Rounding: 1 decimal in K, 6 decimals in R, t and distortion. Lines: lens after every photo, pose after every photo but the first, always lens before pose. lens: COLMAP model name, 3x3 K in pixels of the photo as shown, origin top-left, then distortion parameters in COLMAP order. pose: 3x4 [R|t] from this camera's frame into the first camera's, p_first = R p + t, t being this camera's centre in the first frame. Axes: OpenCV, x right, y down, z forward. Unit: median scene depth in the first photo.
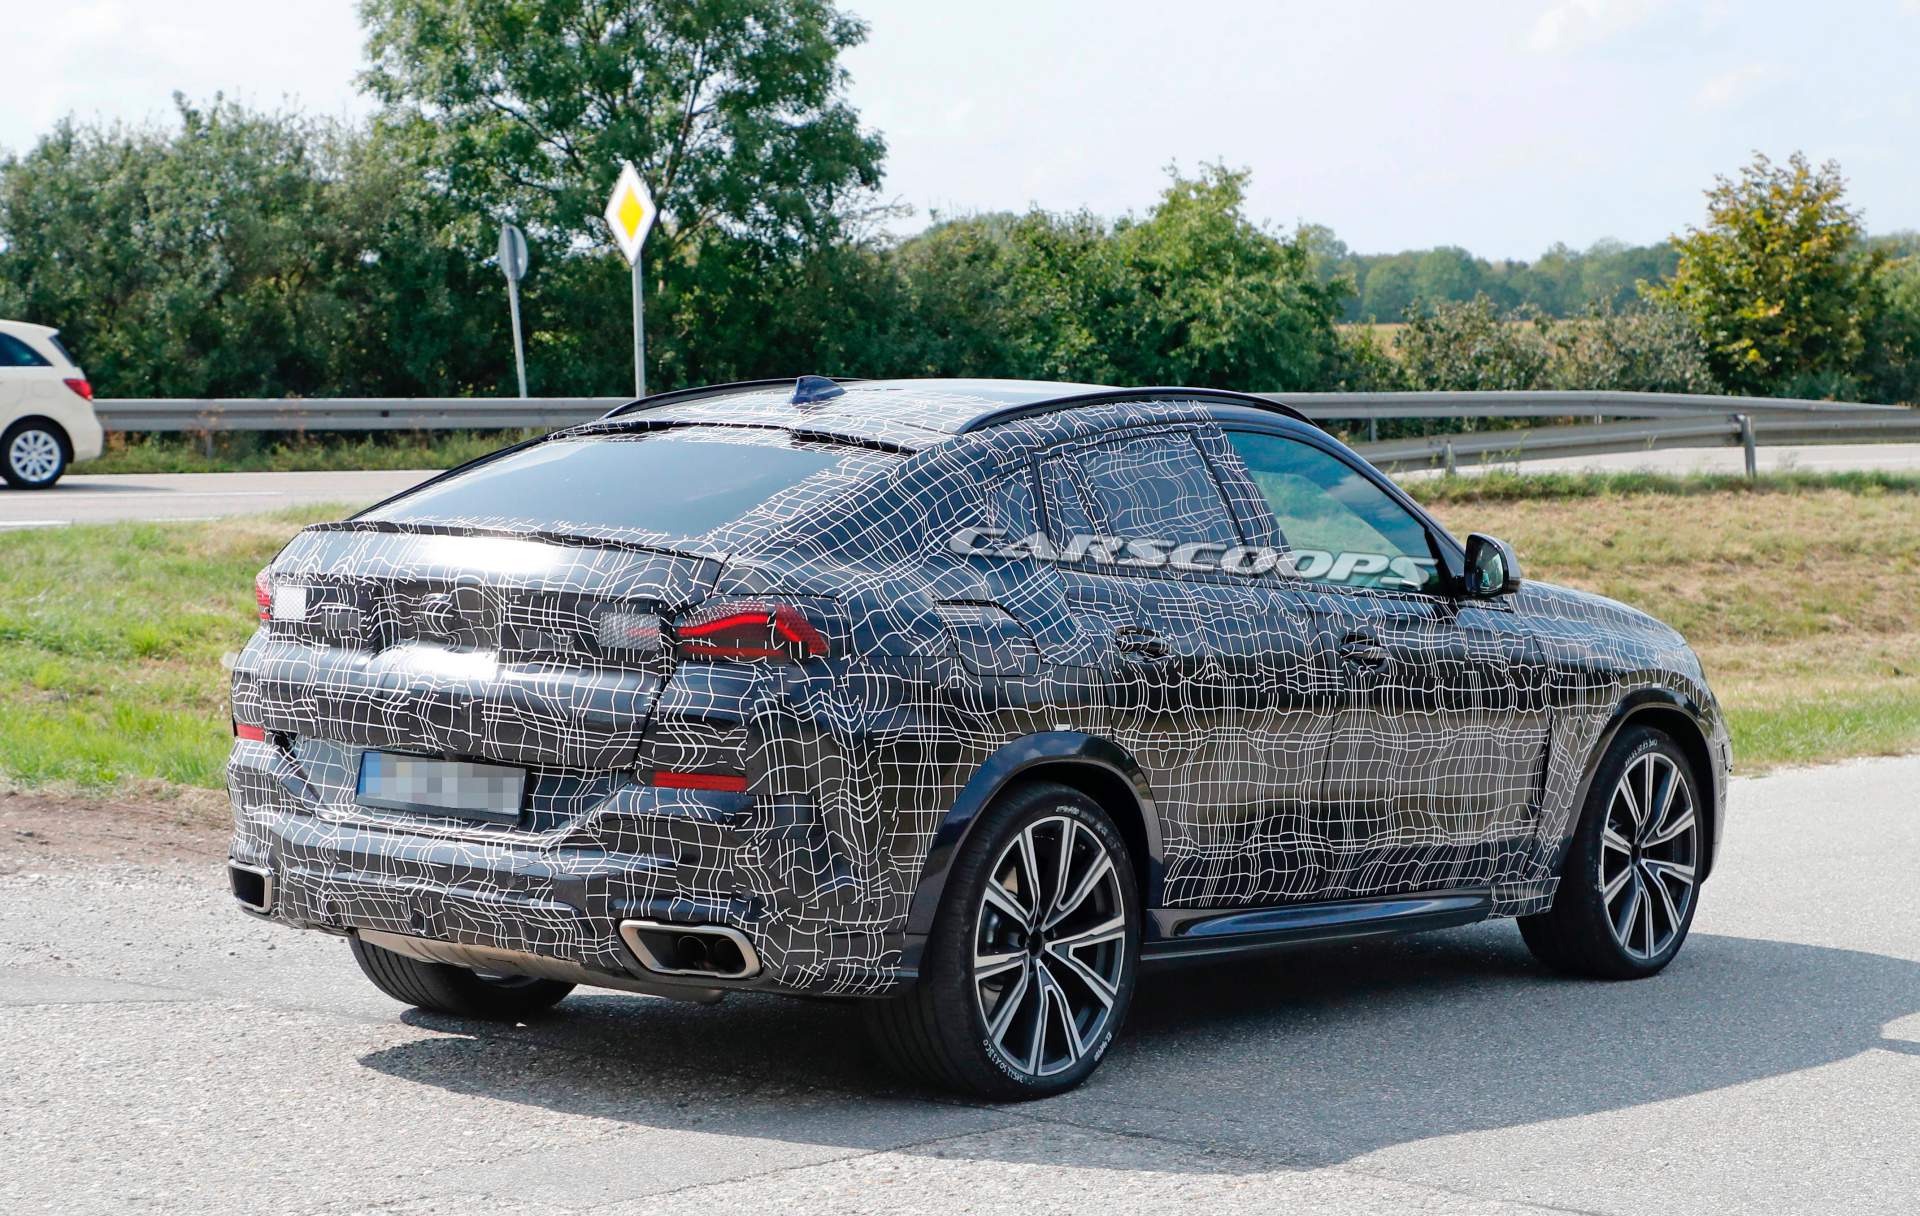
lens RADIAL K [[4068.2, 0, 1070.9], [0, 4068.2, 607.1], [0, 0, 1]] dist [-0.064481, -1.877645]
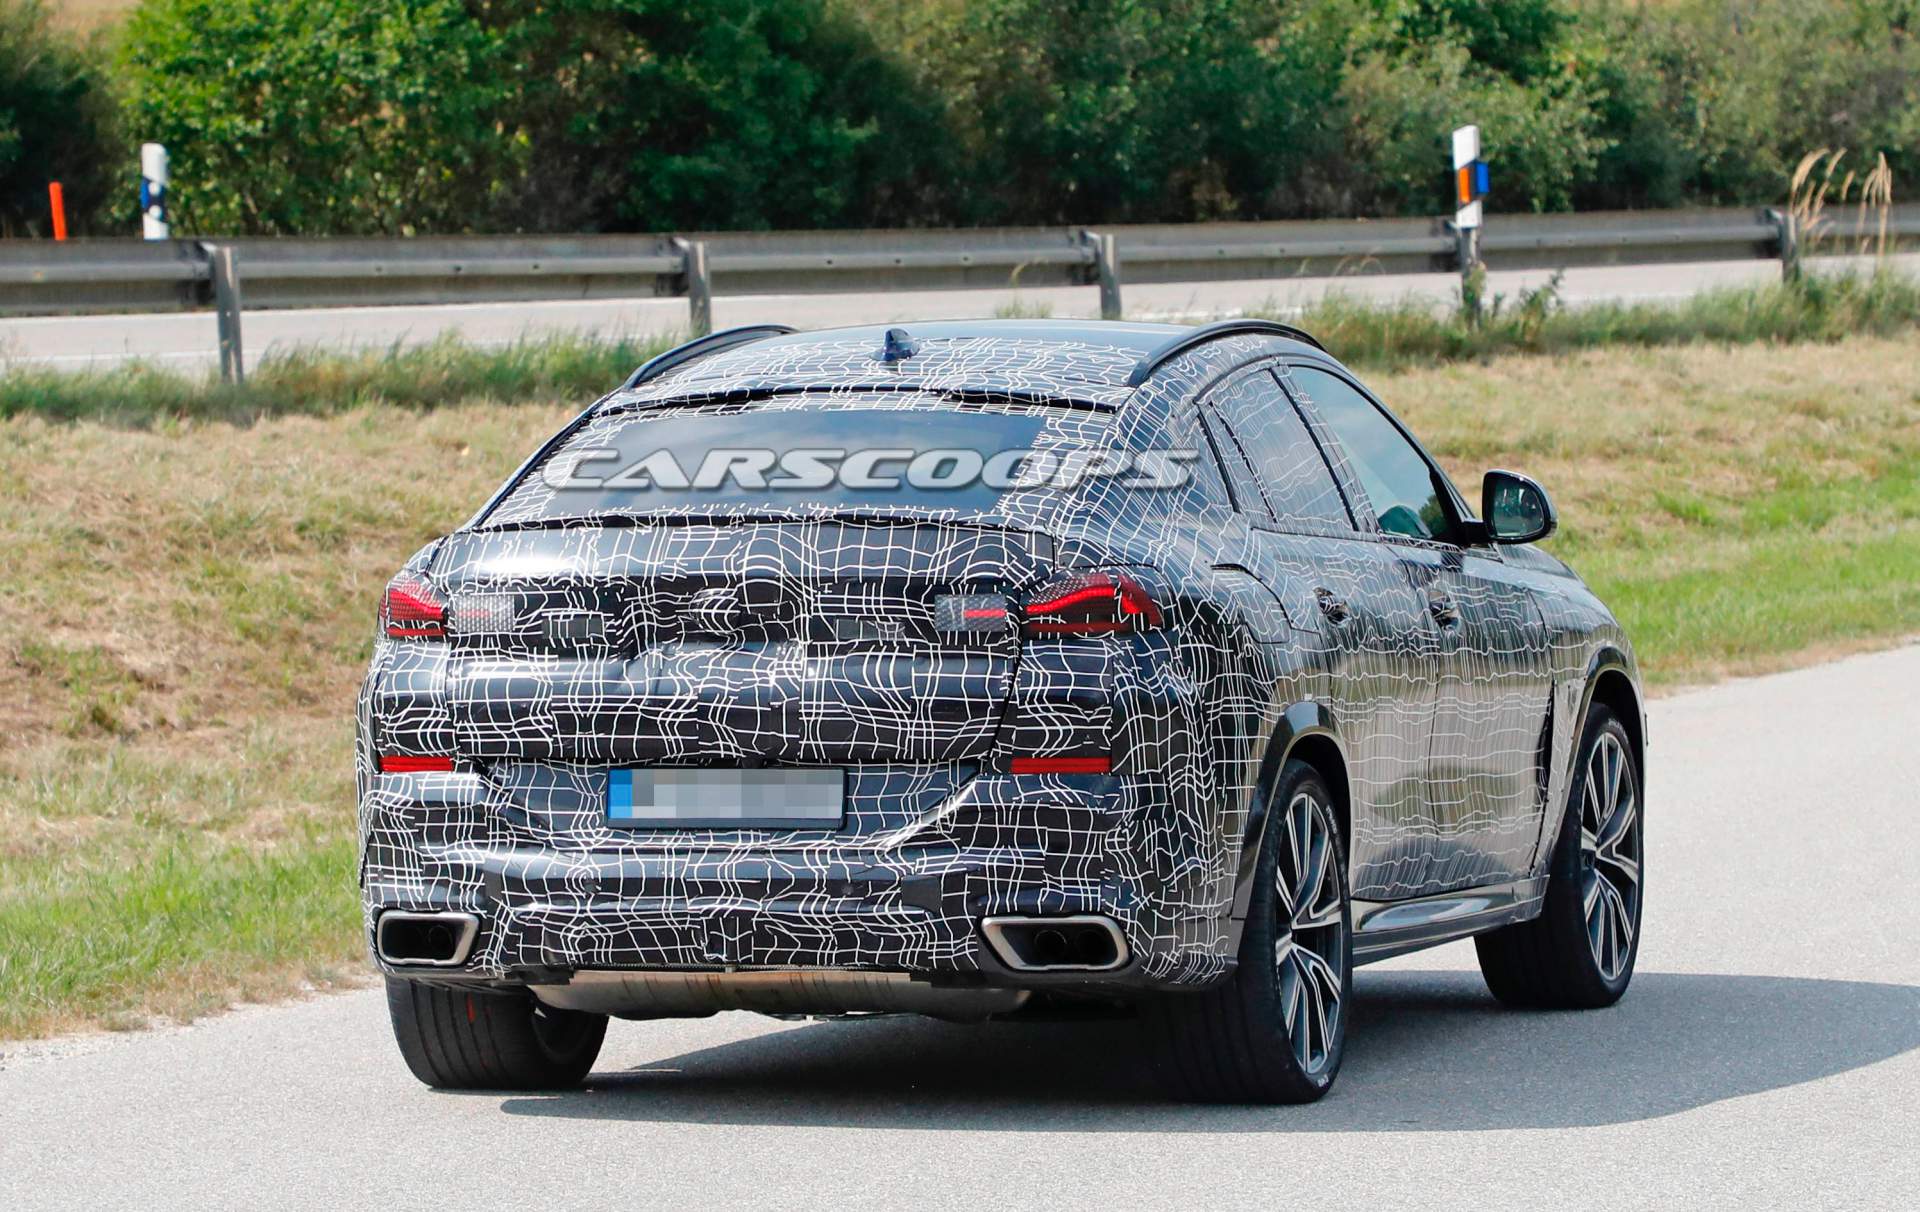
lens RADIAL K [[10885.3, 0, 1303.1], [0, 10885.3, 602.4], [0, 0, 1]] dist [-1.108754, 37.170688]
pose [[0.931724, -0.058773, 0.358380, -0.912610], [0.061884, 0.998079, 0.002795, 0.001121], [-0.357856, 0.019574, 0.933571, -1.345738]]
